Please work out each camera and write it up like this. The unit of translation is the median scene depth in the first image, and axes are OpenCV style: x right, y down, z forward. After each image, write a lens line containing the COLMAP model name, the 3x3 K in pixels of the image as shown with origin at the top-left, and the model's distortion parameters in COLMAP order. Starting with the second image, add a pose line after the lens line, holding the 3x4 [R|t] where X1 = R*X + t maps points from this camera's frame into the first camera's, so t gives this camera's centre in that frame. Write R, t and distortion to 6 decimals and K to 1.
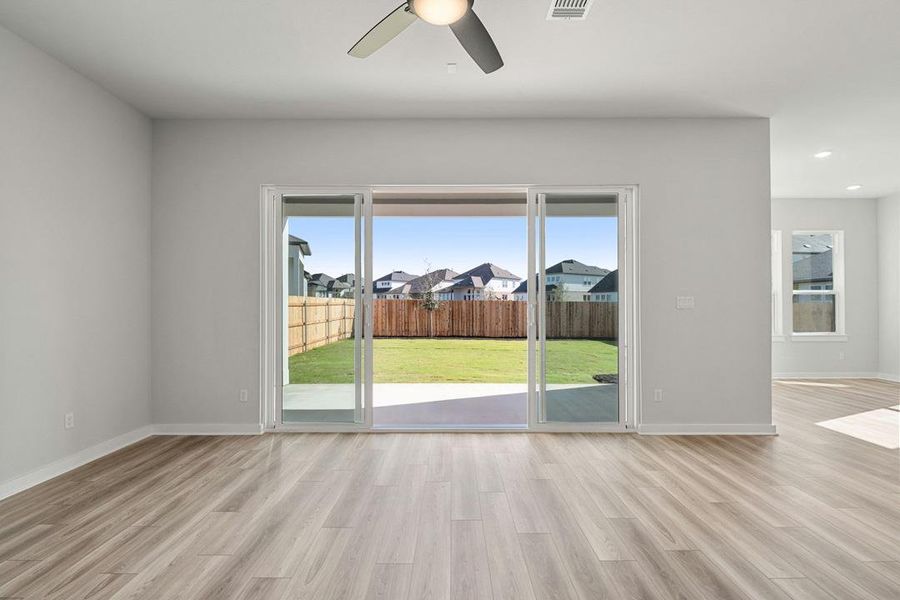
lens RADIAL K [[408.8, 0, 450.9], [0, 408.8, 304.6], [0, 0, 1]] dist [-0.000883, -0.004102]
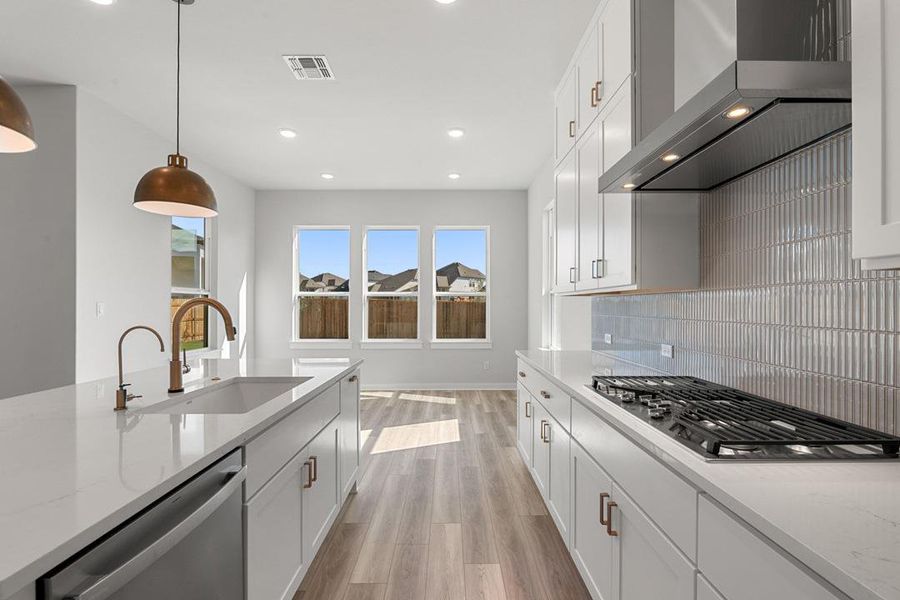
lens RADIAL K [[408.8, 0, 450.9], [0, 408.8, 304.6], [0, 0, 1]] dist [-0.000883, -0.004102]
pose [[0.999966, -0.000294, 0.008191, 0.780689], [0.000283, 0.999999, 0.001355, -0.006928], [-0.008192, -0.001353, 0.999966, 0.086631]]
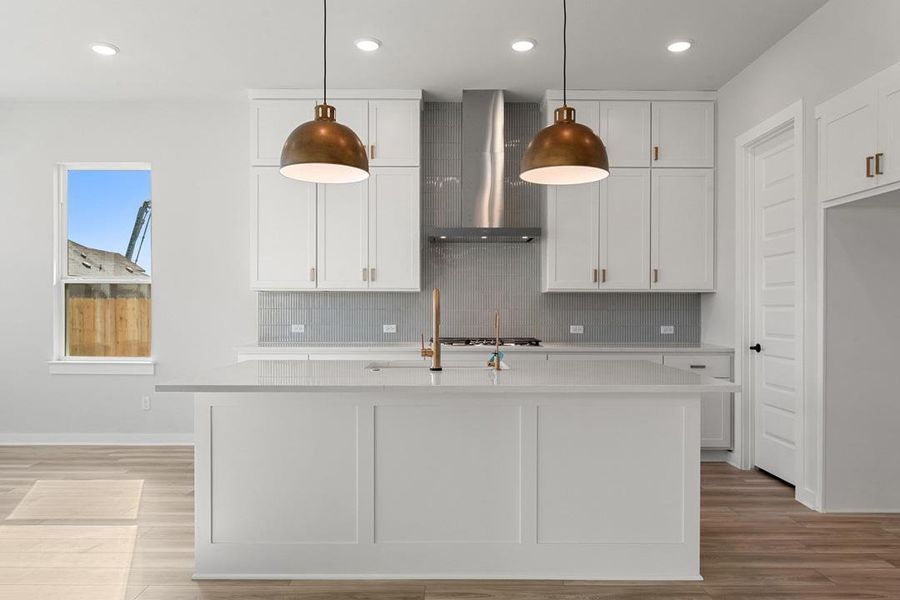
lens RADIAL K [[611.0, 0, 448.2], [0, 611.0, 306.4], [0, 0, 1]] dist [-0.000939, -0.000562]
pose [[-0.005215, 0.002464, 0.999983, 0.234514], [-0.005337, 0.999983, -0.002492, 0.002181], [-0.999972, -0.005350, -0.005202, 0.312601]]
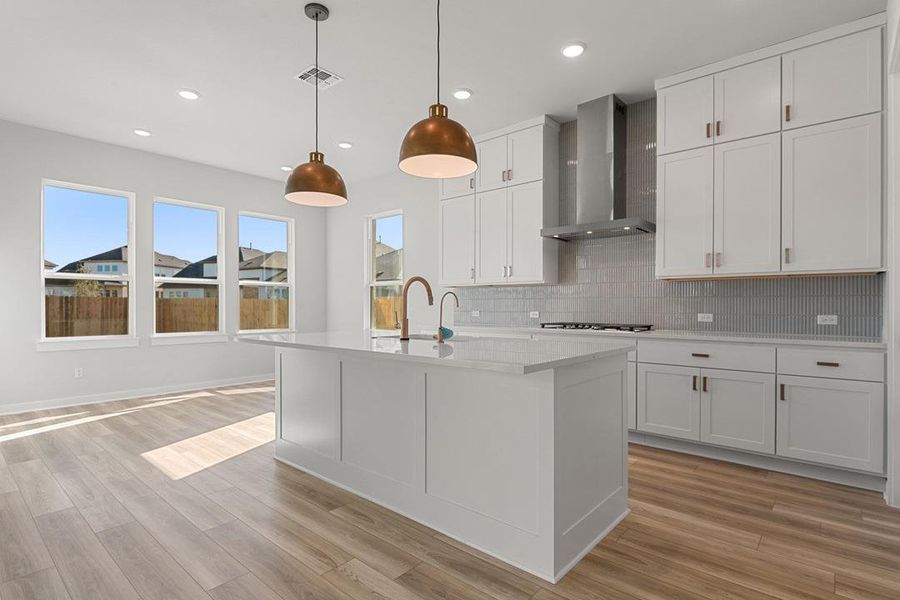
lens RADIAL K [[448.7, 0, 450.5], [0, 448.7, 305.4], [0, 0, 1]] dist [-0.002292, -0.001332]
pose [[0.651371, 0.003018, 0.758753, 0.374567], [-0.004559, 0.999990, -0.000064, 0.013825], [-0.758746, -0.003418, 0.651378, 0.051899]]
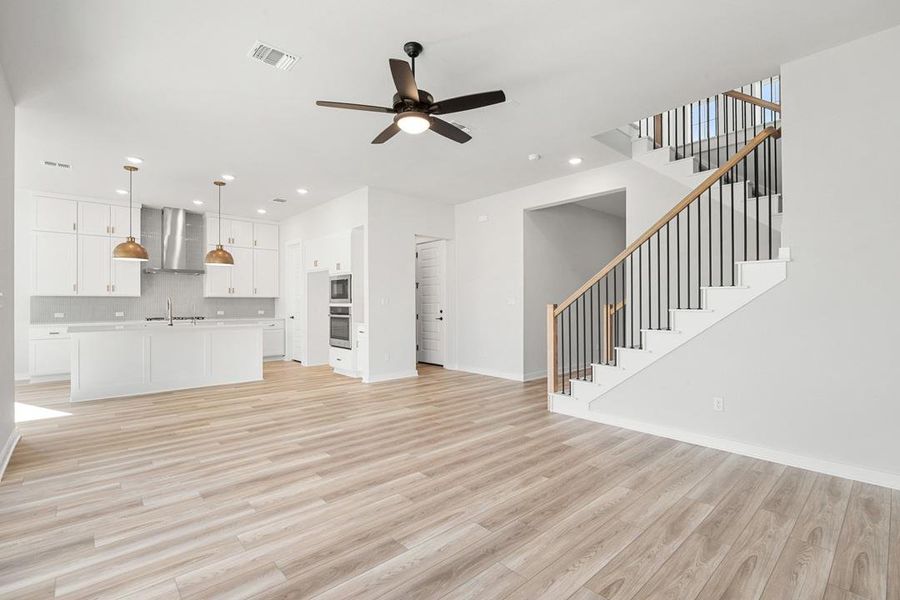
lens RADIAL K [[409.1, 0, 450.1], [0, 409.1, 305.4], [0, 0, 1]] dist [-0.006196, -0.001050]
pose [[-0.674346, -0.002703, 0.738410, -0.302829], [0.000003, 0.999993, 0.003664, 0.002200], [-0.738415, 0.002473, -0.674342, 0.448927]]
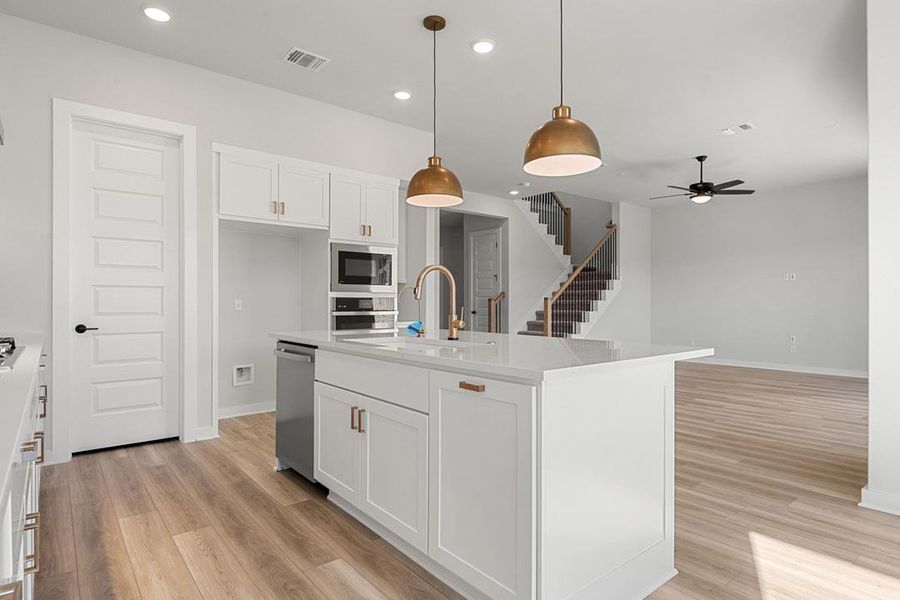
lens RADIAL K [[486.2, 0, 450.0], [0, 486.2, 300.0], [0, 0, 1]] dist [0.000018, -0.000428]
pose [[-0.769982, -0.003452, -0.638056, 0.850333], [0.002225, 0.999965, -0.008095, 0.016501], [0.638061, -0.007653, -0.769948, 0.584418]]
